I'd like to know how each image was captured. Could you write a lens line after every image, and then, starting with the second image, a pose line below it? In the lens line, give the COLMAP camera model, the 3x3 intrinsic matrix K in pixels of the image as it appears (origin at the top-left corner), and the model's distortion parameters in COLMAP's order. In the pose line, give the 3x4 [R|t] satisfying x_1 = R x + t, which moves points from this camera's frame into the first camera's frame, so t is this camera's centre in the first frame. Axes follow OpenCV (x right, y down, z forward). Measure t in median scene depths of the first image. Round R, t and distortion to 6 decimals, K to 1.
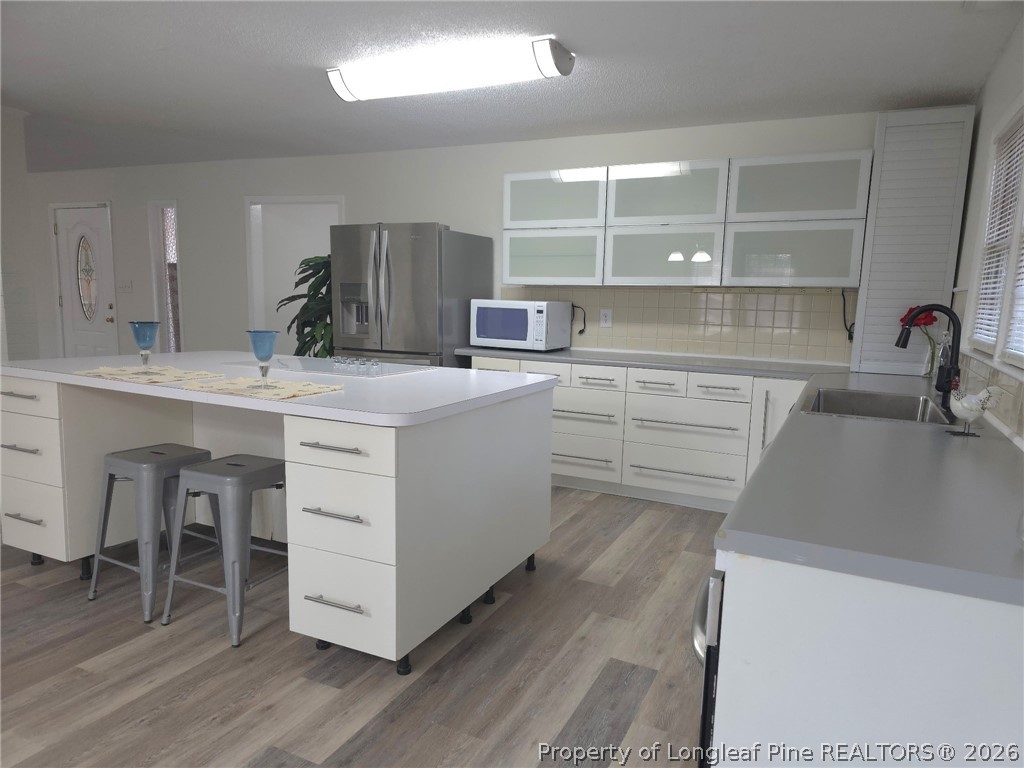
lens RADIAL K [[705.4, 0, 512.0], [0, 705.4, 384.0], [0, 0, 1]] dist [0.112467, -0.122588]
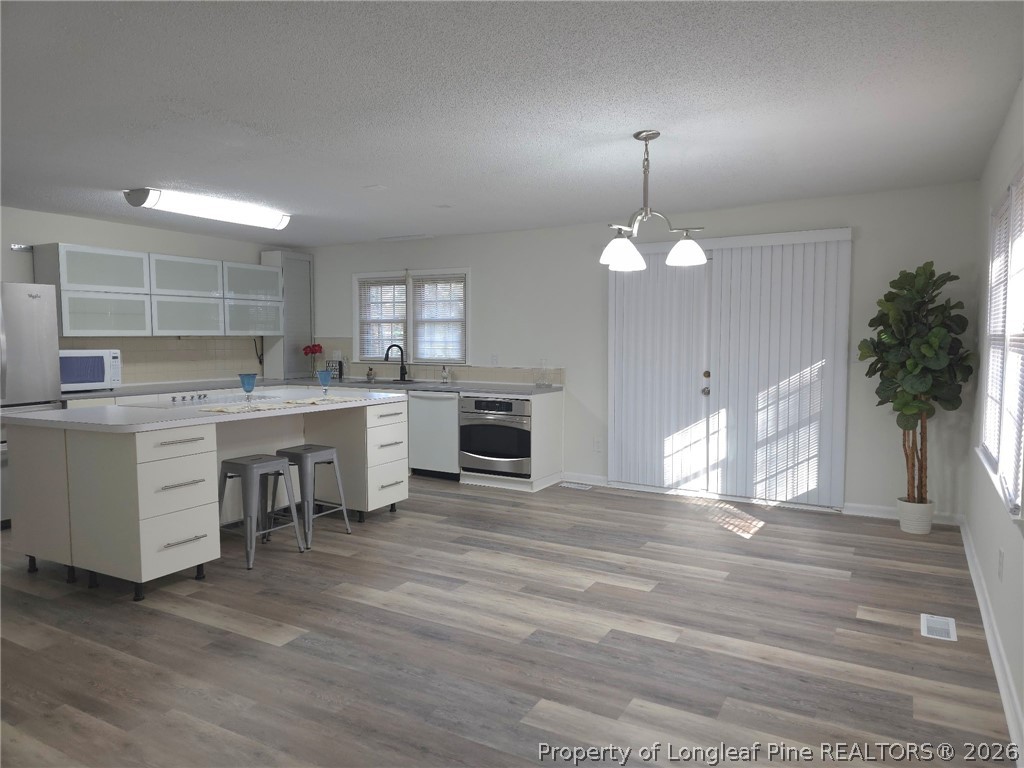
lens RADIAL K [[705.4, 0, 512.0], [0, 705.4, 384.0], [0, 0, 1]] dist [0.112467, -0.122588]
pose [[0.057812, -0.088429, 0.994403, -1.239190], [0.135507, 0.987546, 0.079941, -0.065070], [-0.989088, 0.130127, 0.069075, 0.227289]]
